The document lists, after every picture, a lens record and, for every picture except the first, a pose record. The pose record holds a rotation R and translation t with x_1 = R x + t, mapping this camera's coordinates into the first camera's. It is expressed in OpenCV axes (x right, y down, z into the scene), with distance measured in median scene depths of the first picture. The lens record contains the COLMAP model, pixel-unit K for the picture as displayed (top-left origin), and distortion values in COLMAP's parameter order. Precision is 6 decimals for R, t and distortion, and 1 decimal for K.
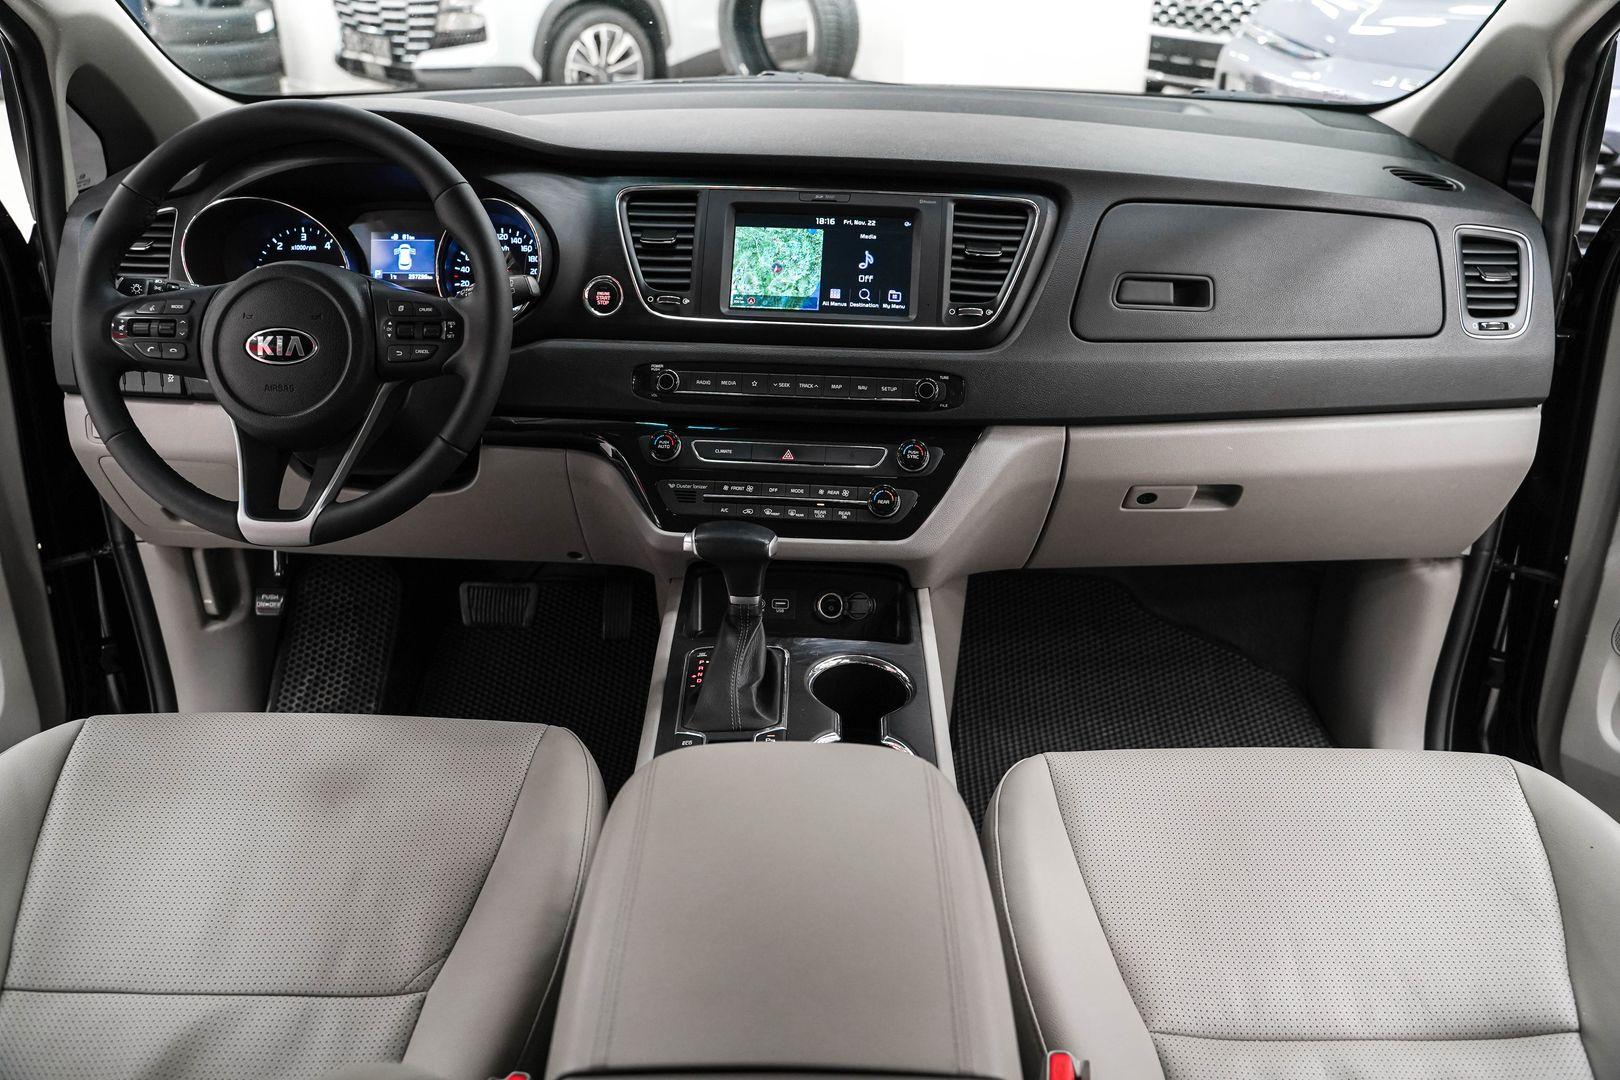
lens RADIAL K [[1317.4, 0, 819.5], [0, 1317.4, 535.3], [0, 0, 1]] dist [-0.127161, 0.113063]
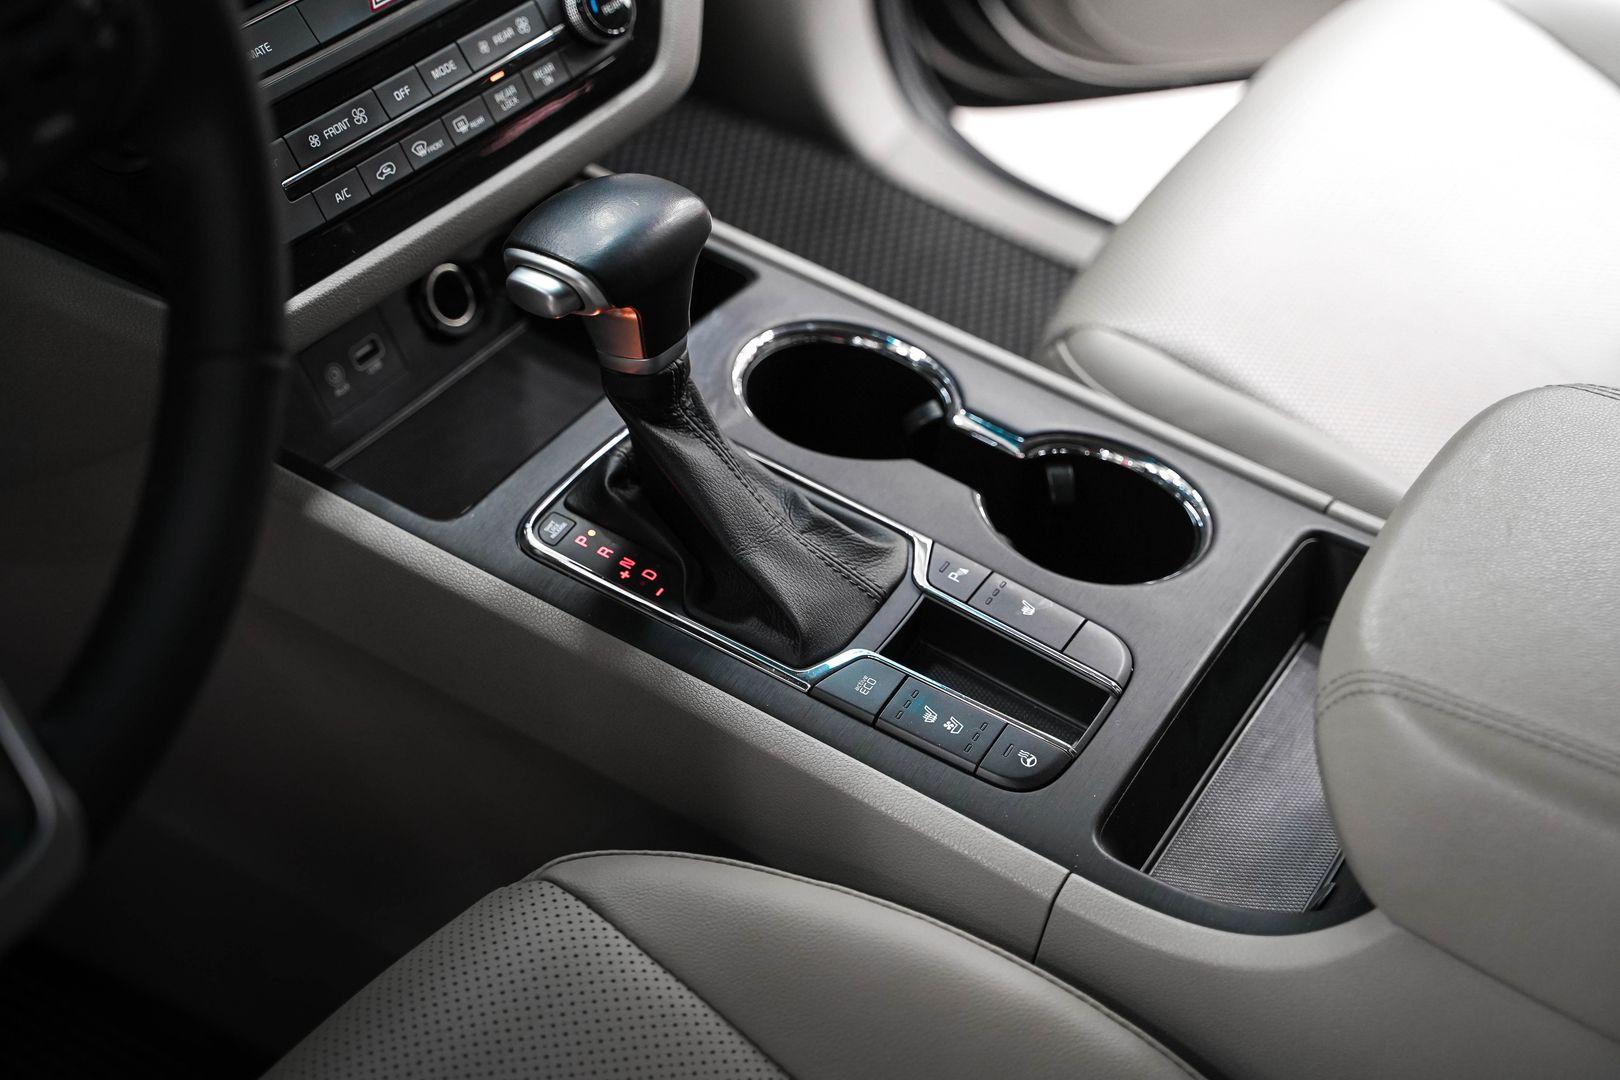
lens RADIAL K [[2517.0, 0, 810.0], [0, 2517.0, 540.0], [0, 0, 1]] dist [0.039726, 0.028957]
pose [[0.510651, -0.544747, 0.665197, -0.539791], [0.296144, 0.837773, 0.458733, -0.229307], [-0.807176, -0.037258, 0.589133, 0.439981]]
